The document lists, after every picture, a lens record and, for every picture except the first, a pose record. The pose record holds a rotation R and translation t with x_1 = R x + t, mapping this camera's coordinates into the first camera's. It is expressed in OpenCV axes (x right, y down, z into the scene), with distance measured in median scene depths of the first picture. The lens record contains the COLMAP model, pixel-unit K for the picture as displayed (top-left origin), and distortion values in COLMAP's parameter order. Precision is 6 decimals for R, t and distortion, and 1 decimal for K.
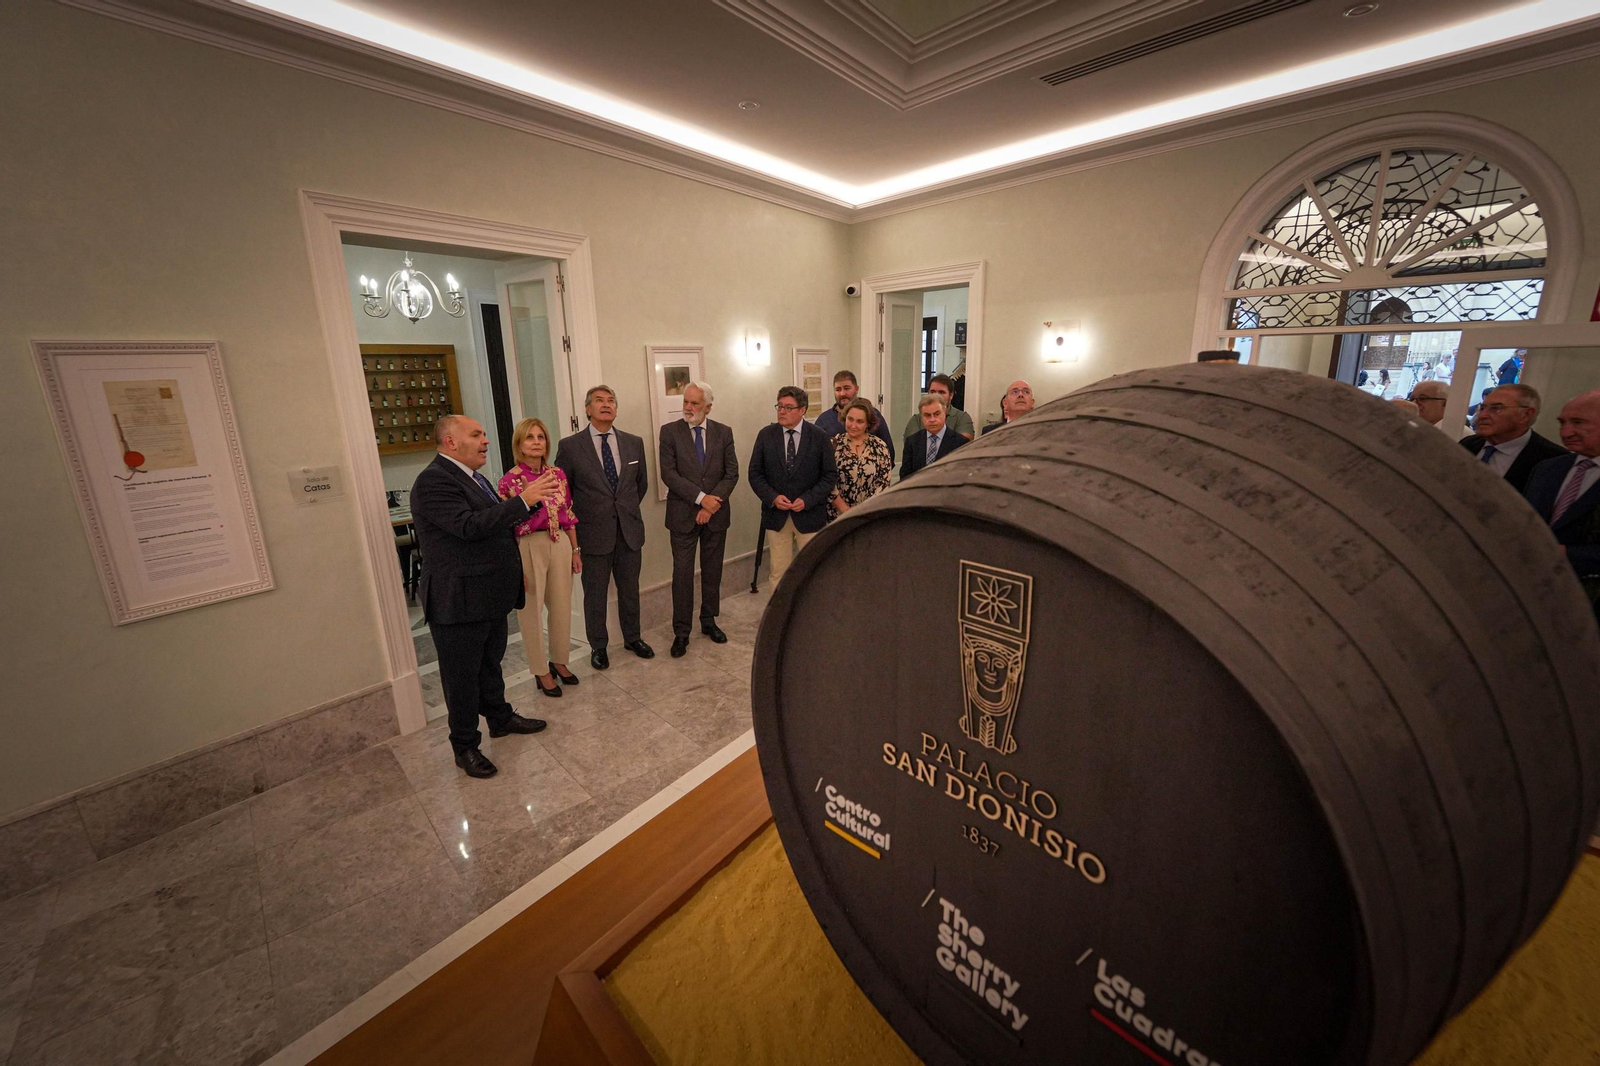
lens RADIAL K [[641.8, 0, 800.0], [0, 641.8, 533.0], [0, 0, 1]] dist [-0.000226, -0.000150]
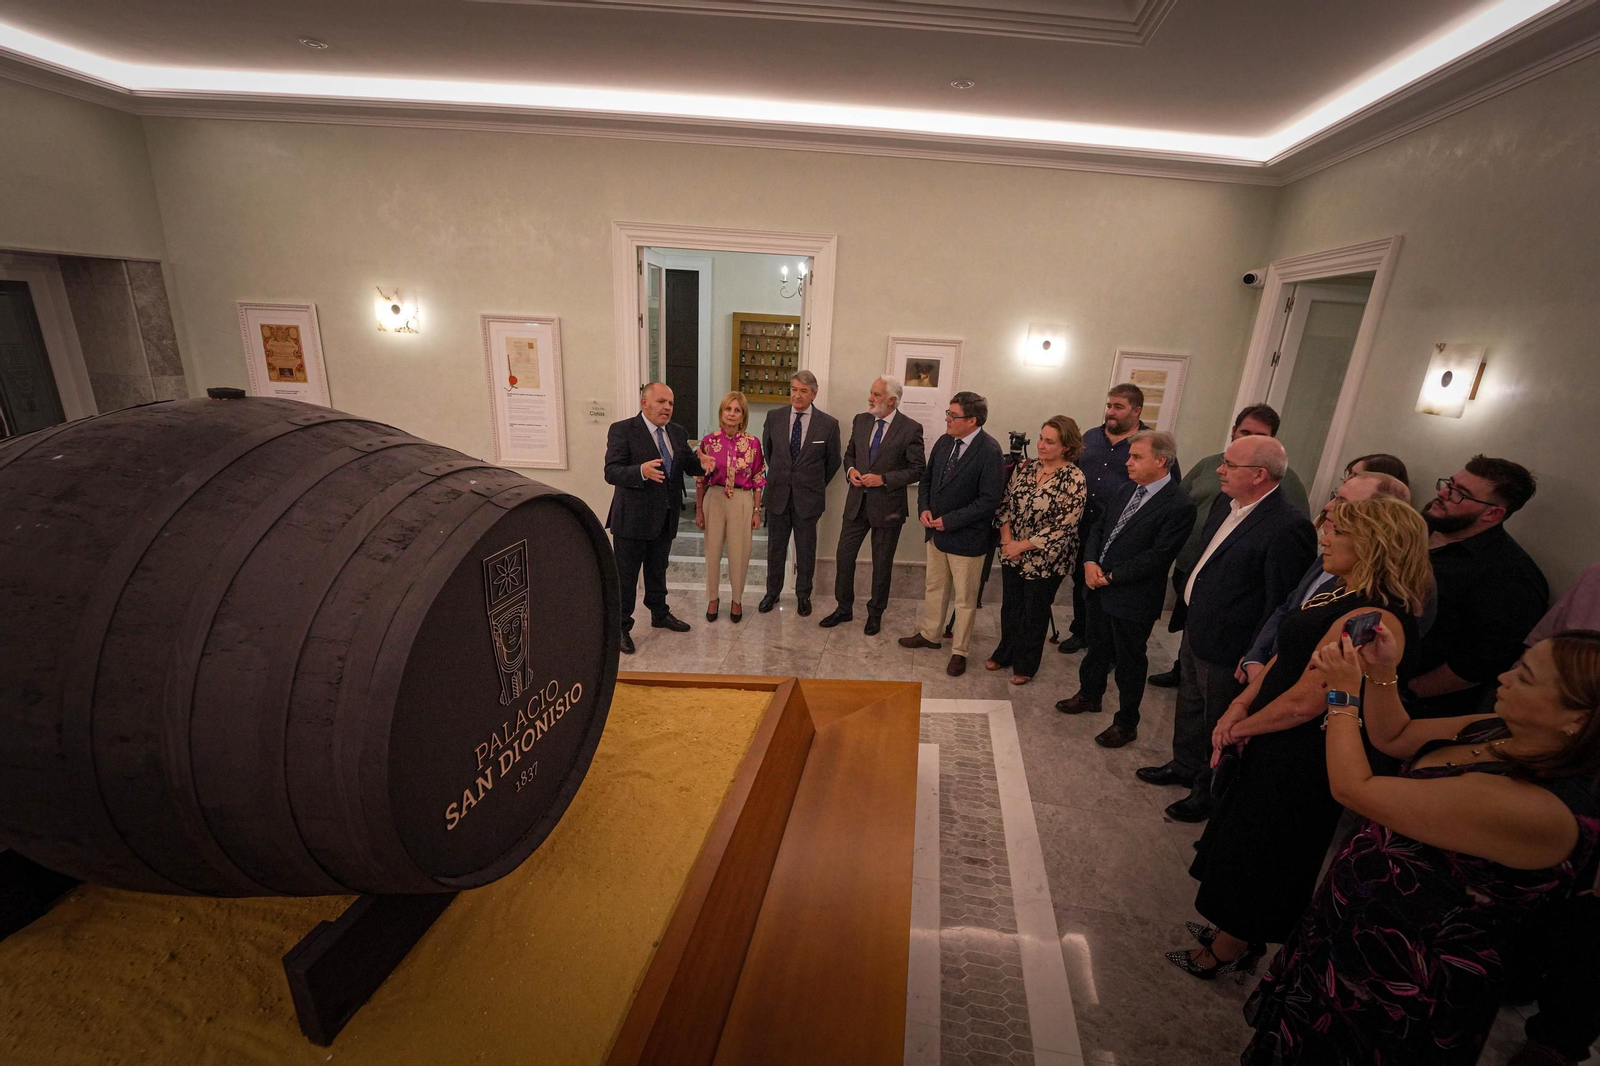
lens RADIAL K [[641.8, 0, 800.0], [0, 641.8, 533.0], [0, 0, 1]] dist [-0.000226, -0.000150]
pose [[0.640896, 0.287859, -0.711610, 0.510867], [-0.262470, 0.953328, 0.149250, -0.105118], [0.721361, 0.091123, 0.686539, 0.209068]]
